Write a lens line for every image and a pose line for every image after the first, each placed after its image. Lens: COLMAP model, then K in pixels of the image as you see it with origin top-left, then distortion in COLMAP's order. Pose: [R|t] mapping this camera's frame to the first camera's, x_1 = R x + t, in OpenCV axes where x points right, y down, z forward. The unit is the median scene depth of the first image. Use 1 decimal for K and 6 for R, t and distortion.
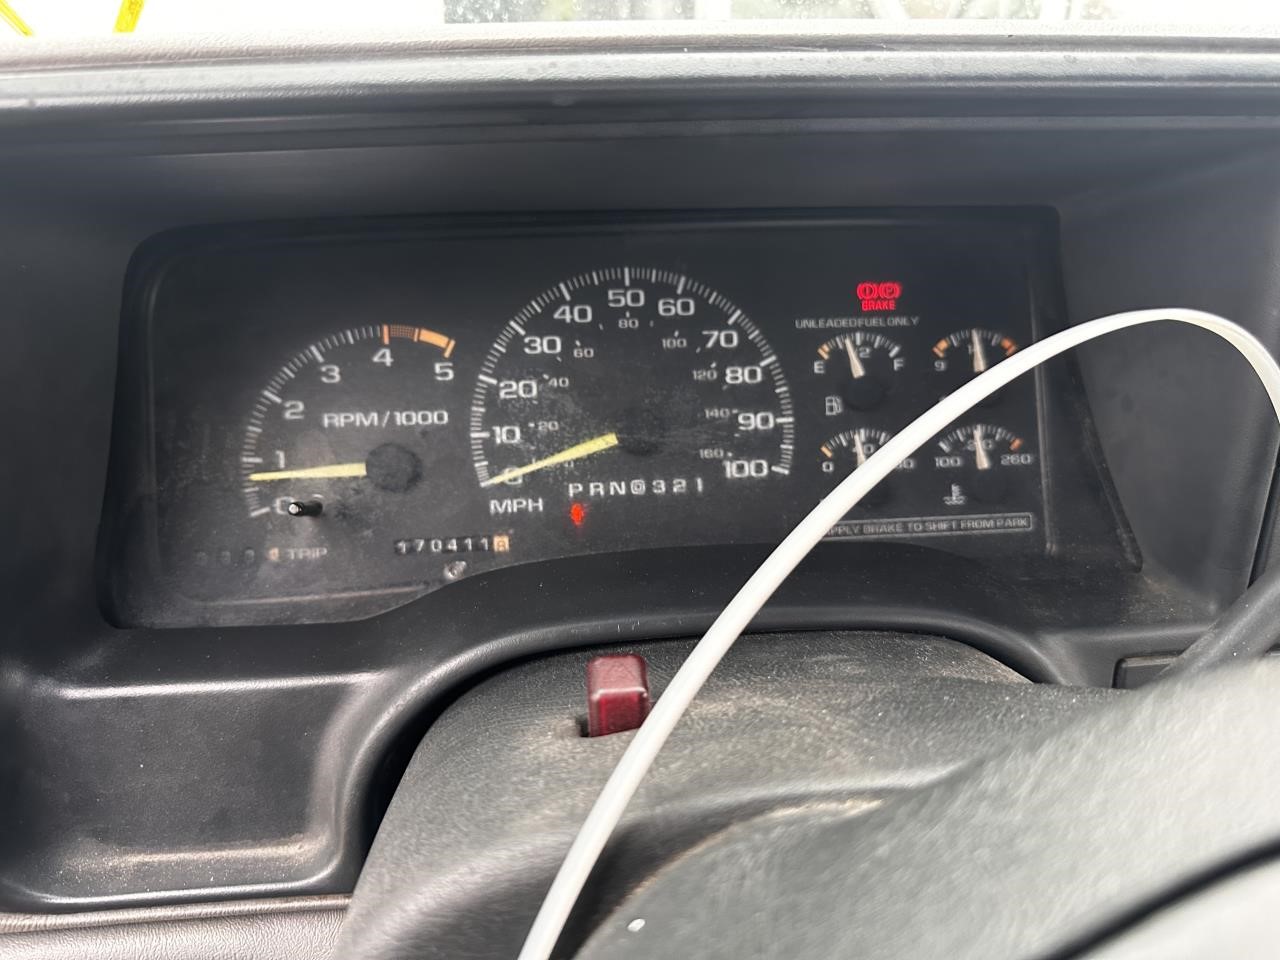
lens RADIAL K [[931.5, 0, 644.6], [0, 931.5, 485.4], [0, 0, 1]] dist [-0.002689, -0.003128]
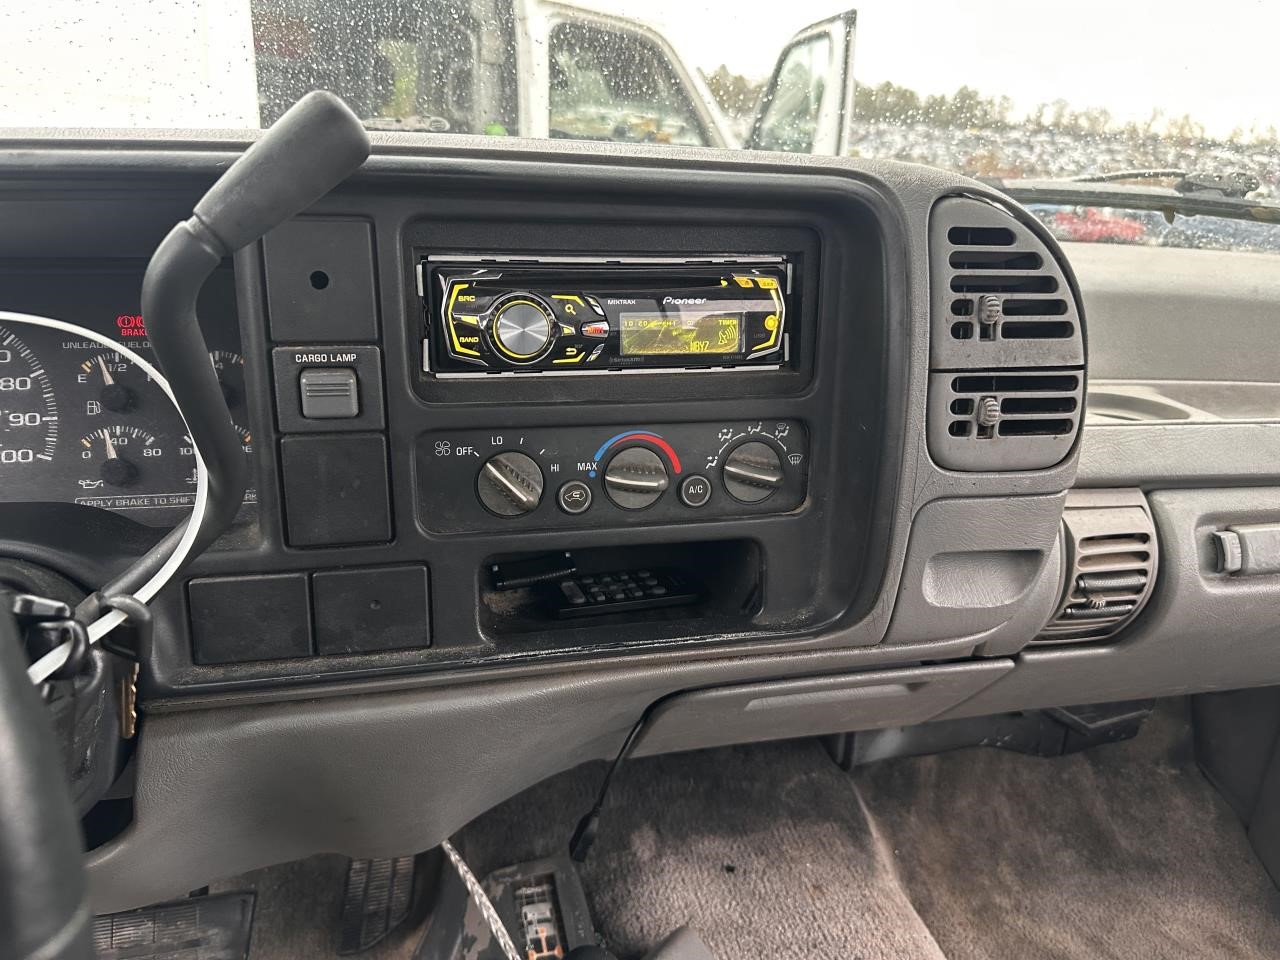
lens RADIAL K [[931.5, 0, 644.6], [0, 931.5, 485.4], [0, 0, 1]] dist [-0.002689, -0.003128]
pose [[0.995277, -0.014179, 0.096040, 0.879405], [0.021206, 0.997139, -0.072551, 0.138049], [-0.094736, 0.074245, 0.992730, -0.364164]]
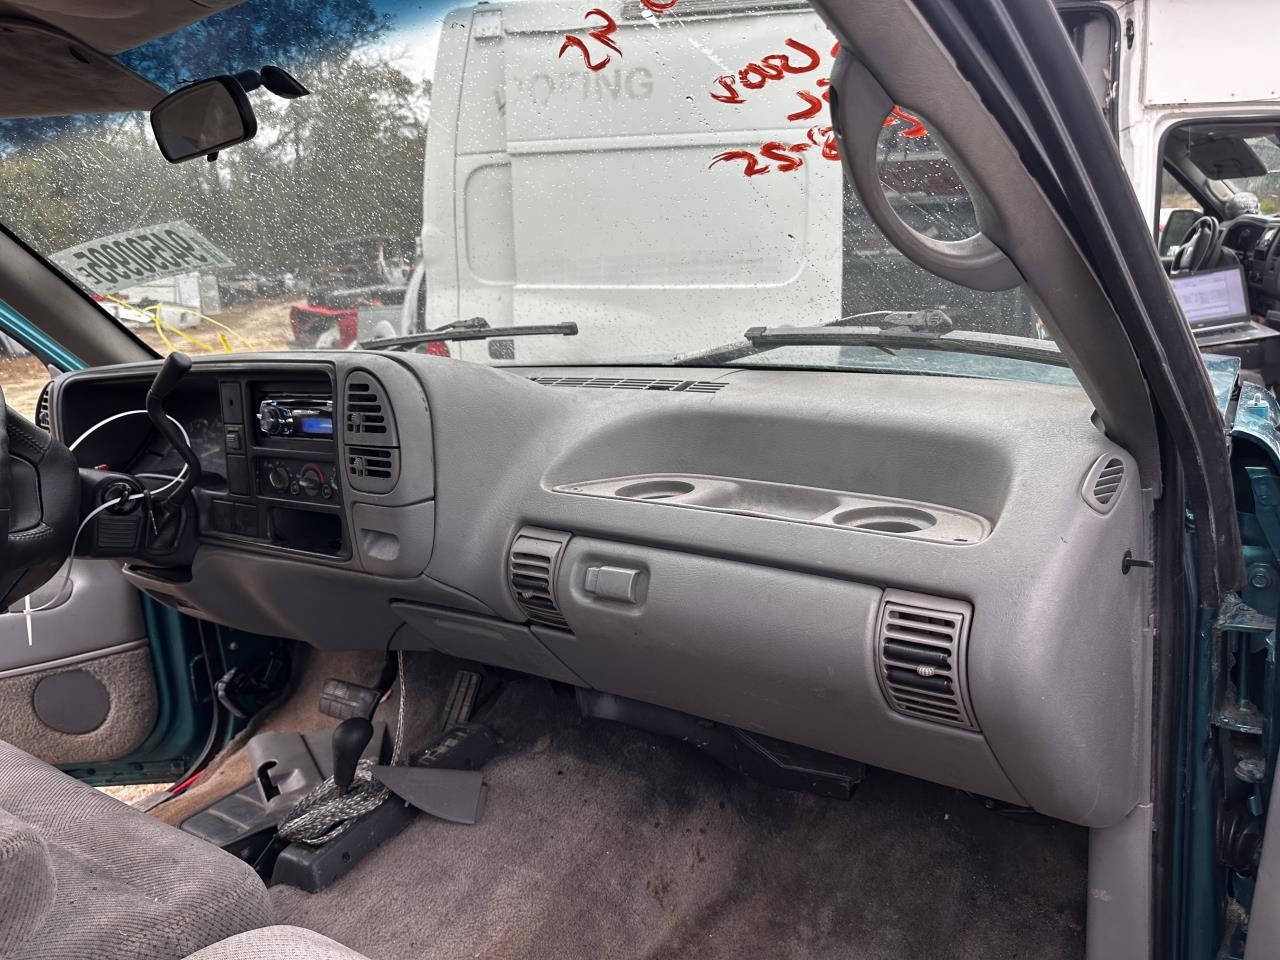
lens RADIAL K [[904.8, 0, 640.0], [0, 904.8, 480.0], [0, 0, 1]] dist [0.038338, -0.003637]
pose [[0.726678, 0.077300, -0.682616, 3.893514], [-0.196328, 0.975576, -0.098526, 0.108583], [0.658327, 0.205613, 0.724105, -0.581380]]
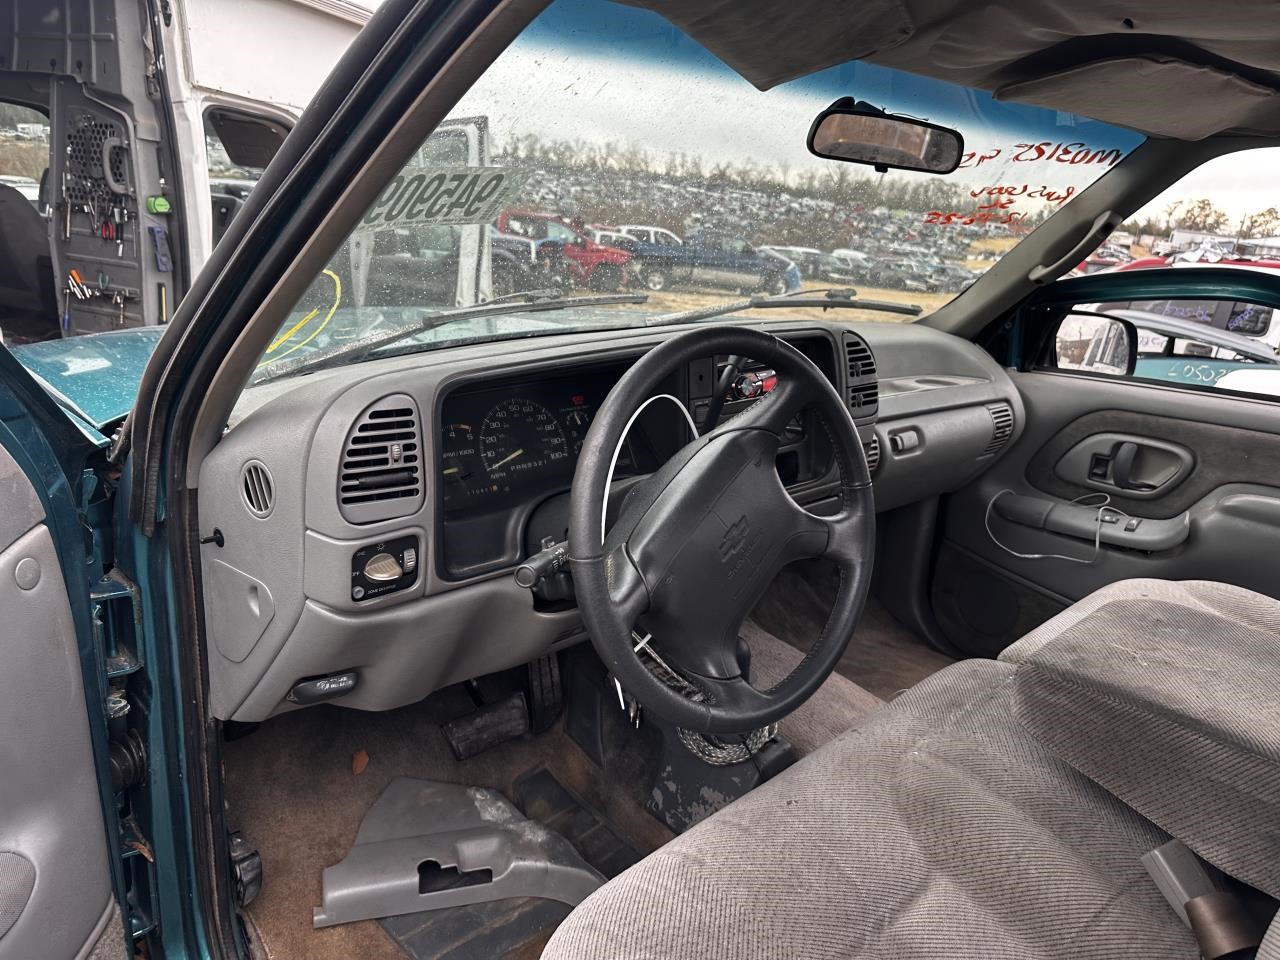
lens RADIAL K [[904.8, 0, 640.0], [0, 904.8, 480.0], [0, 0, 1]] dist [0.038338, -0.003637]
pose [[0.826180, -0.148754, 0.543414, -1.419324], [0.205227, 0.977708, -0.044381, 0.273331], [-0.524699, 0.148190, 0.838291, -1.837691]]
